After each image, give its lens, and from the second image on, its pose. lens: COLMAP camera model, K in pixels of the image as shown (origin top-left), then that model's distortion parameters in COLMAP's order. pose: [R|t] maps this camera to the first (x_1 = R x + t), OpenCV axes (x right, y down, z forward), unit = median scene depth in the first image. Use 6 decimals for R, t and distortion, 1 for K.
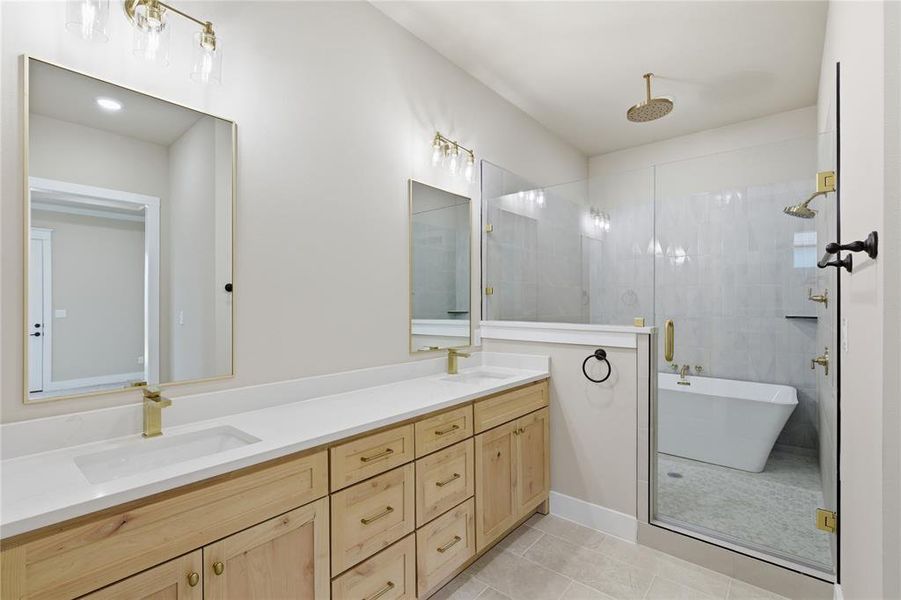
lens RADIAL K [[389.1, 0, 445.5], [0, 389.1, 303.2], [0, 0, 1]] dist [-0.017714, -0.000645]
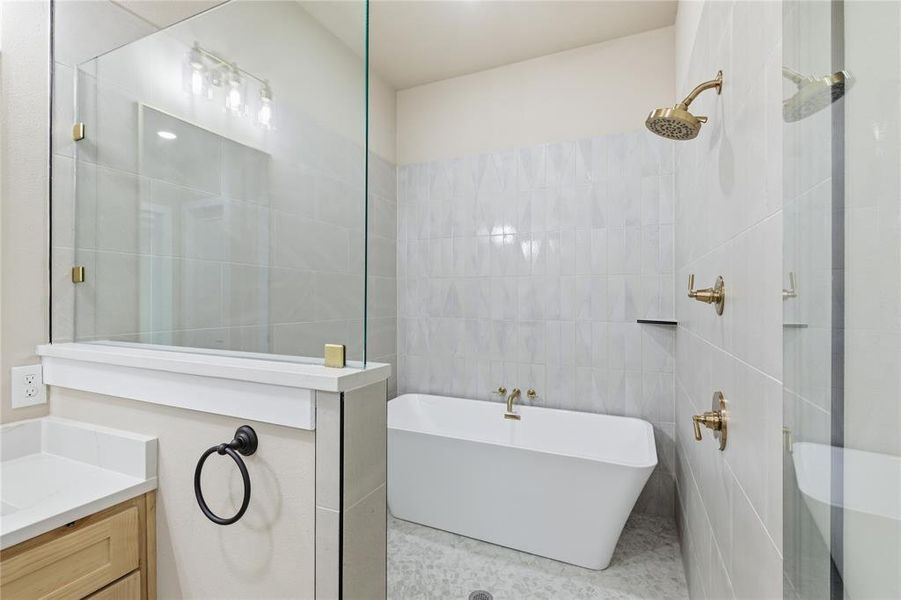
lens RADIAL K [[389.1, 0, 454.4], [0, 389.1, 296.8], [0, 0, 1]] dist [-0.017714, -0.000645]
pose [[0.951574, 0.003756, 0.307397, 0.372571], [-0.003075, 0.999992, -0.002701, -0.005686], [-0.307404, 0.001625, 0.951578, 0.455270]]
